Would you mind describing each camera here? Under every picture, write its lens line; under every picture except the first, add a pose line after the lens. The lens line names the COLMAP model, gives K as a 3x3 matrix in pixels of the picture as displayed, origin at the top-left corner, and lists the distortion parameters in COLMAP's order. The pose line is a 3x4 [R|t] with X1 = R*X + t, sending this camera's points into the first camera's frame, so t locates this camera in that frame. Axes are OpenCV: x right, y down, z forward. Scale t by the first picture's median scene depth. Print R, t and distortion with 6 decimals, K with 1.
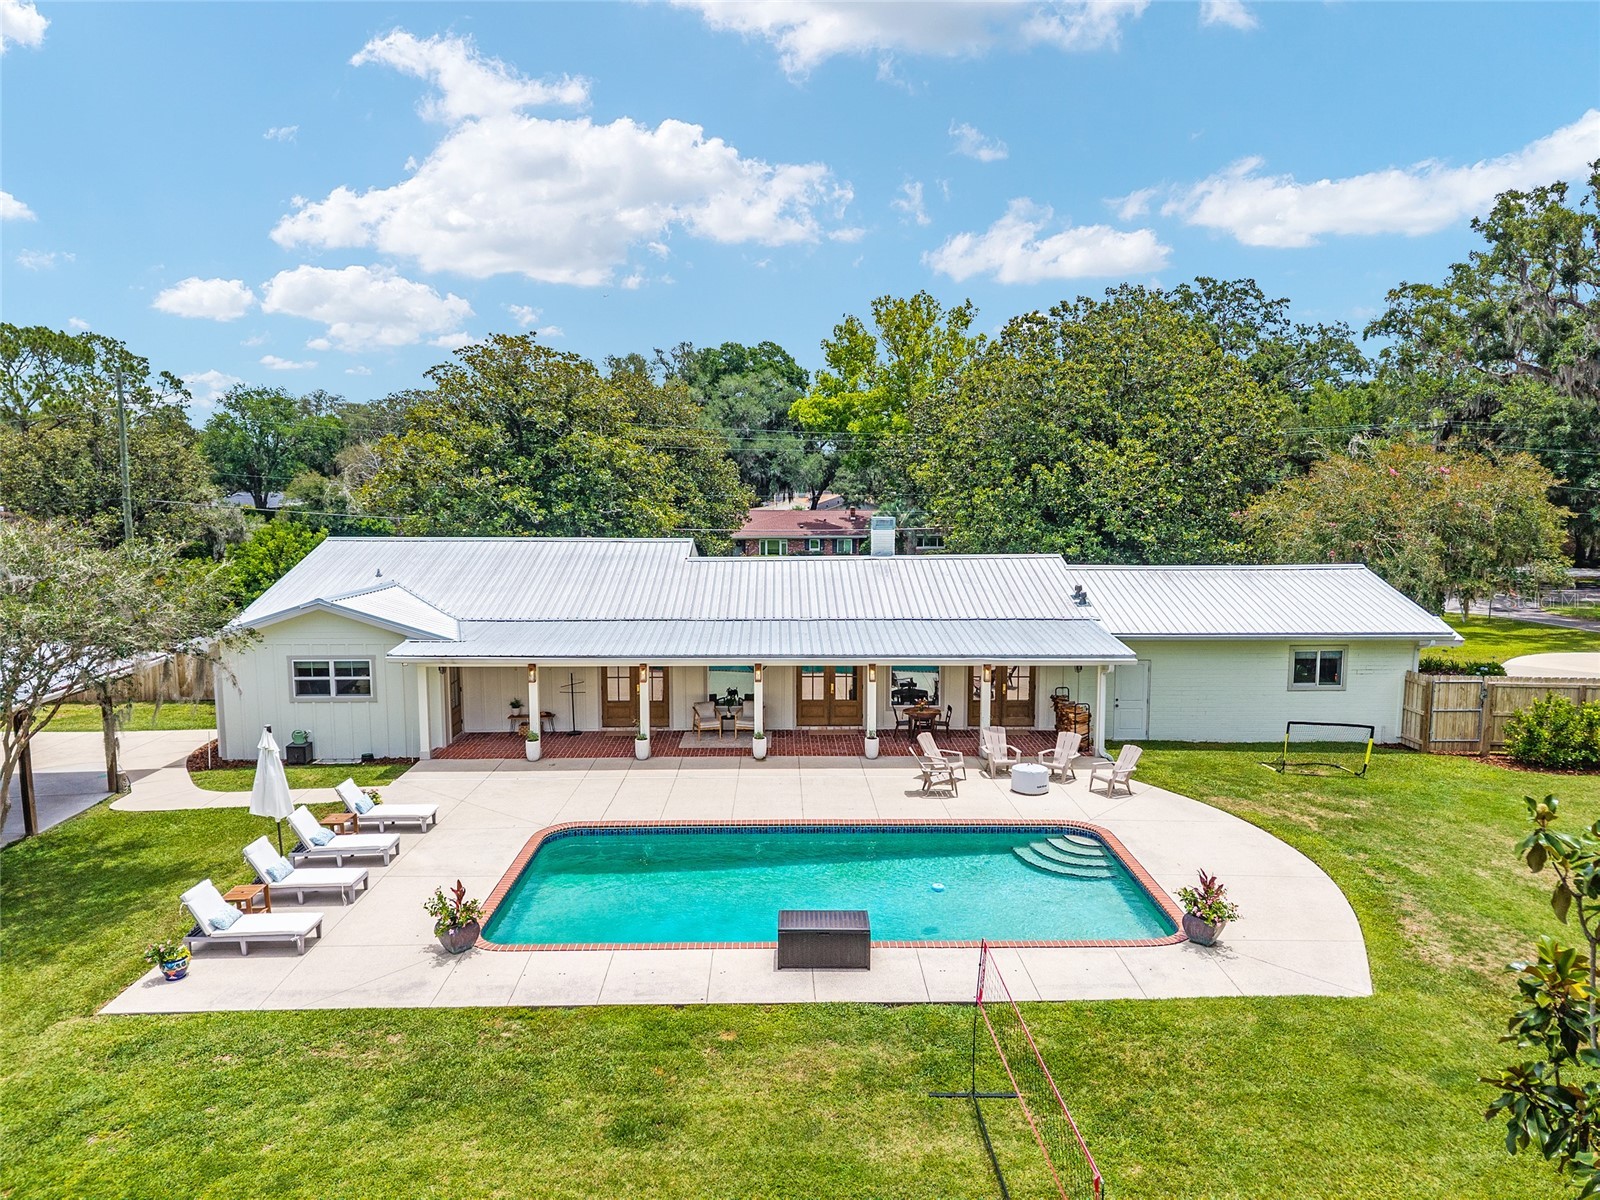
lens RADIAL K [[1072.5, 0, 794.4], [0, 1072.5, 605.5], [0, 0, 1]] dist [0.020178, -0.019210]
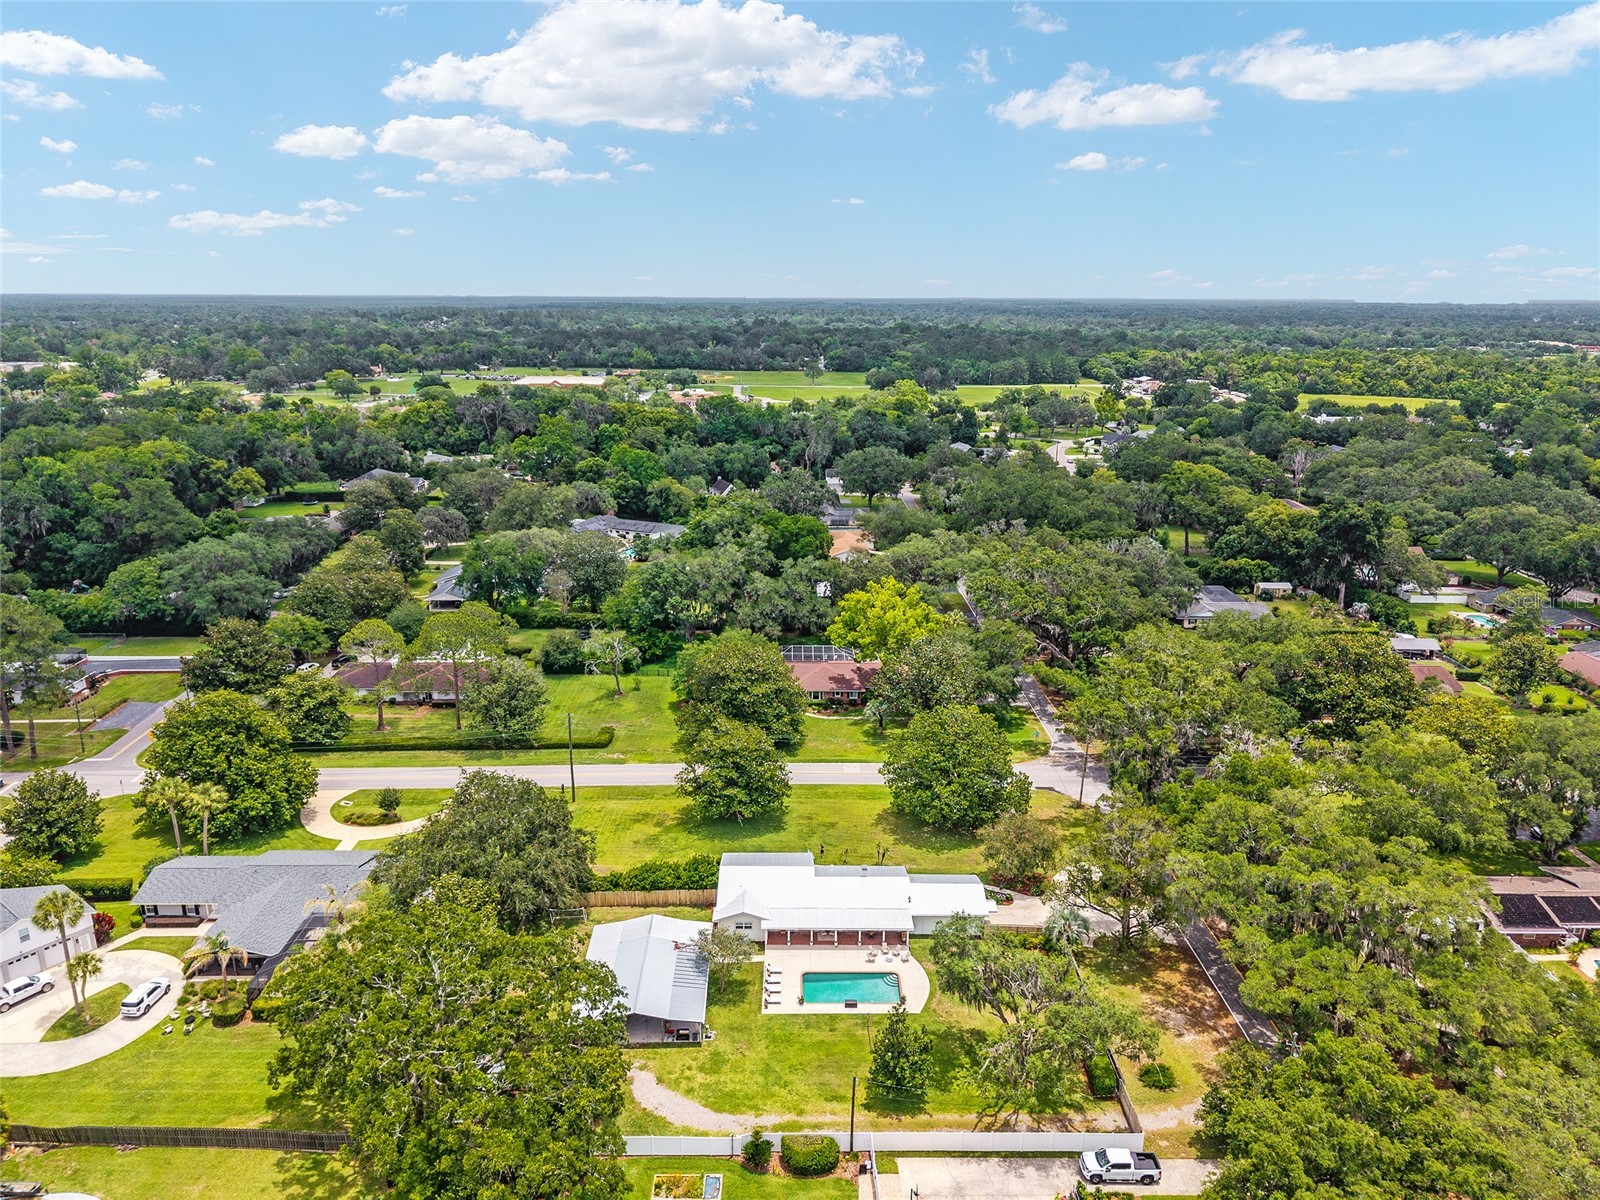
lens RADIAL K [[1072.5, 0, 794.4], [0, 1072.5, 605.5], [0, 0, 1]] dist [0.020178, -0.019210]
pose [[0.999959, 0.008119, -0.004066, -0.275319], [-0.007339, 0.986335, 0.164586, -2.800075], [0.005347, -0.164550, 0.986354, -4.548958]]
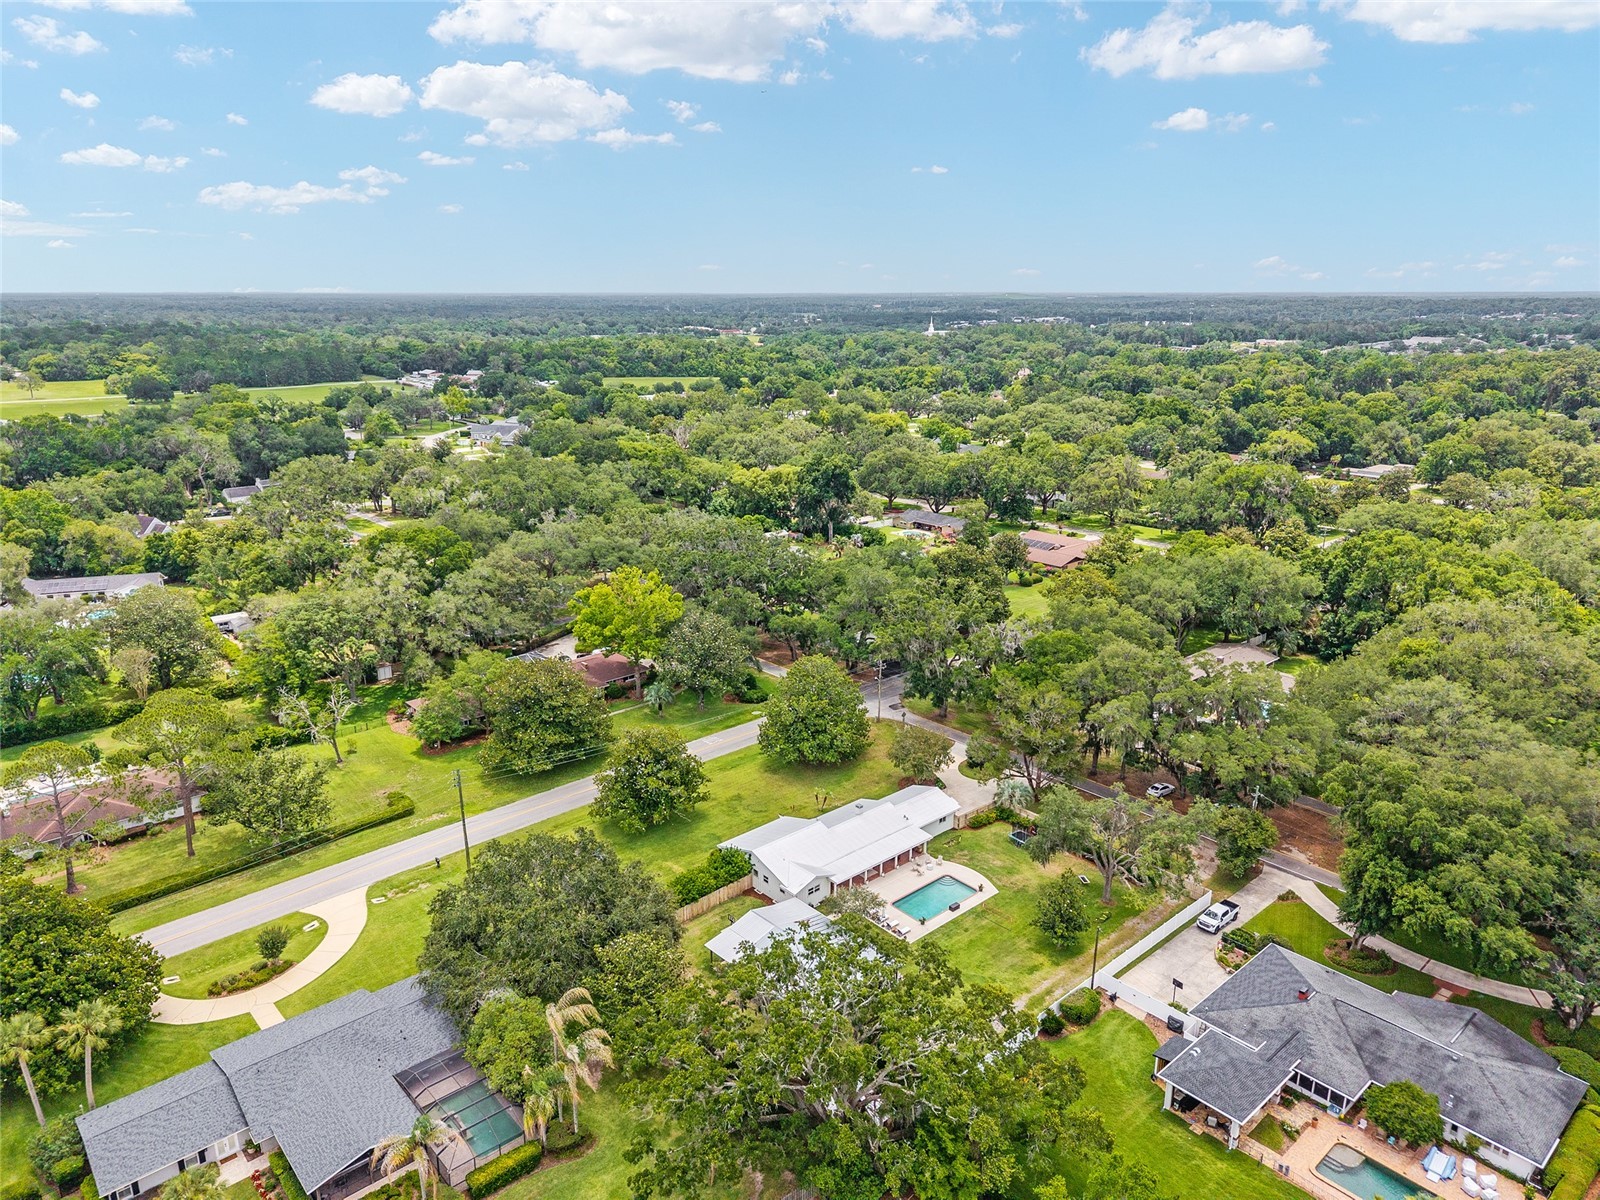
lens RADIAL K [[1058.2, 0, 798.4], [0, 1058.2, 612.1], [0, 0, 1]] dist [0.077862, -0.098406]
pose [[0.754143, -0.187754, 0.629299, -4.441904], [0.074560, 0.976543, 0.202003, -2.897884], [-0.652464, -0.105419, 0.750452, -3.299291]]
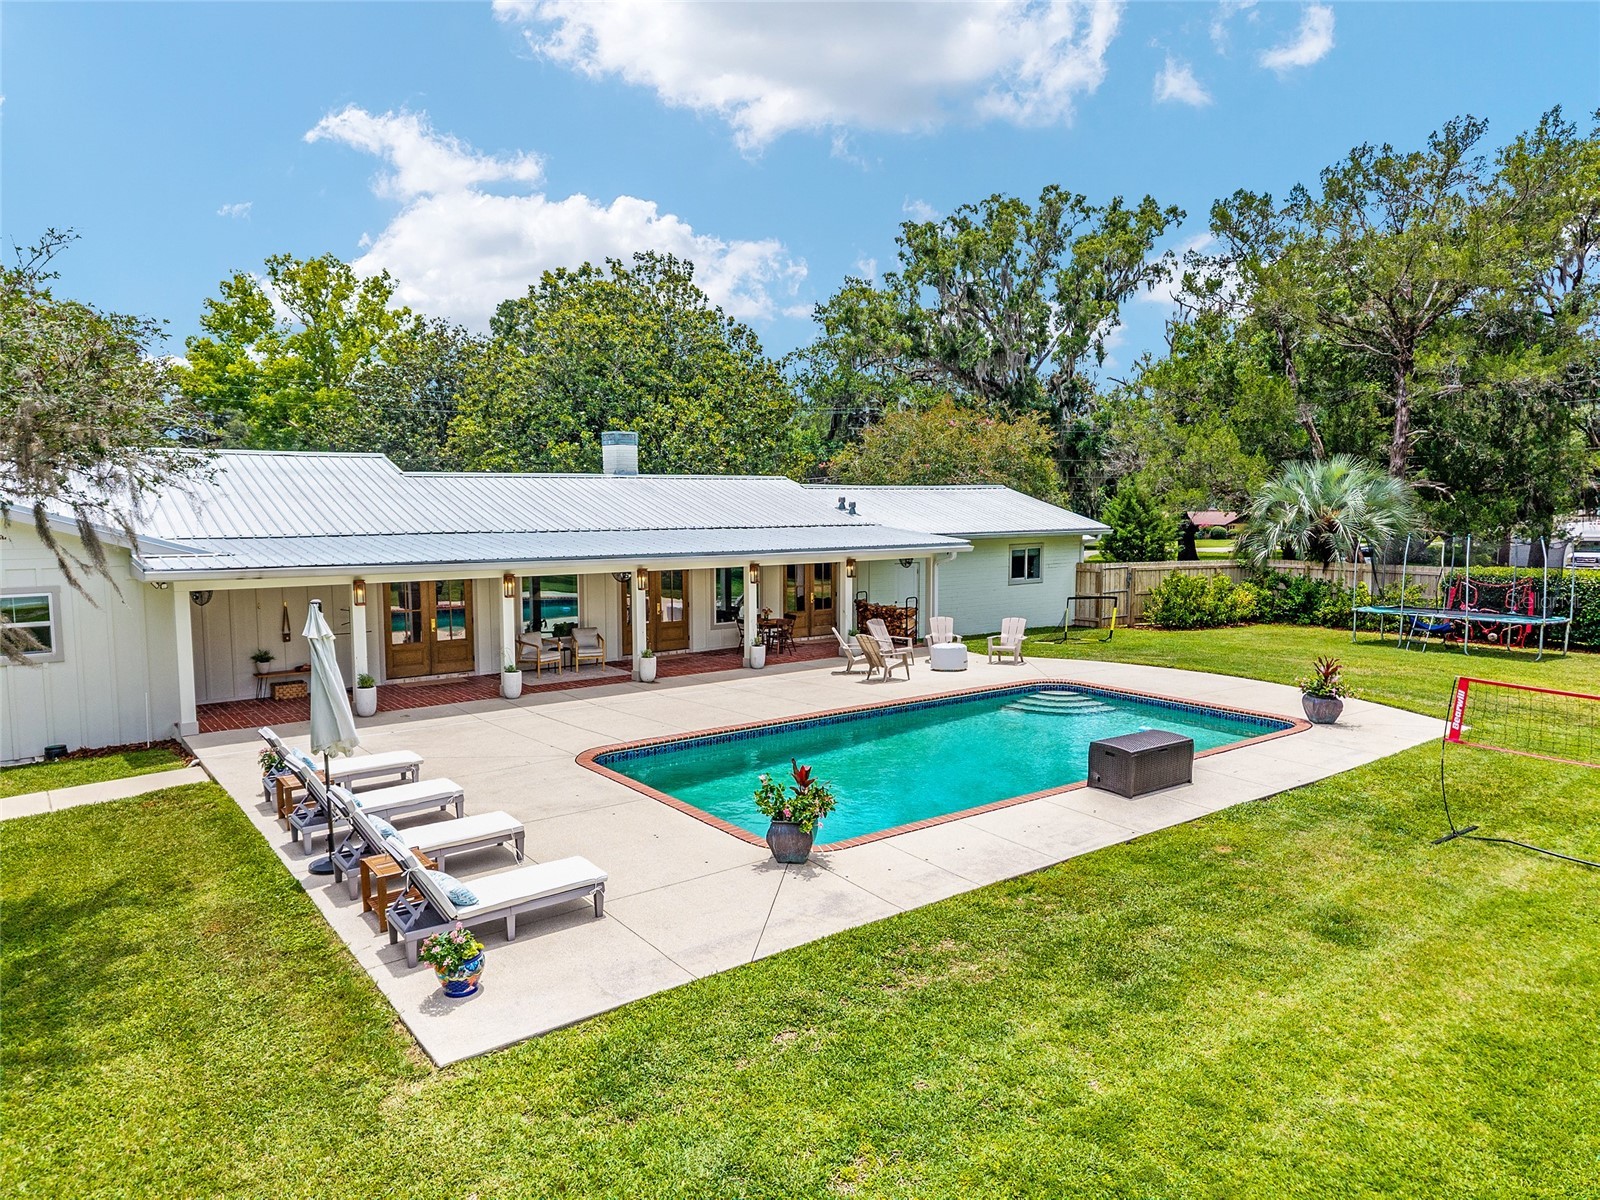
lens RADIAL K [[1071.8, 0, 789.7], [0, 1071.8, 600.2], [0, 0, 1]] dist [0.003088, -0.001570]
pose [[0.808440, -0.058655, 0.585649, -0.560735], [0.072826, 0.997344, -0.000642, 0.116183], [-0.584056, 0.043169, 0.810564, 0.328787]]
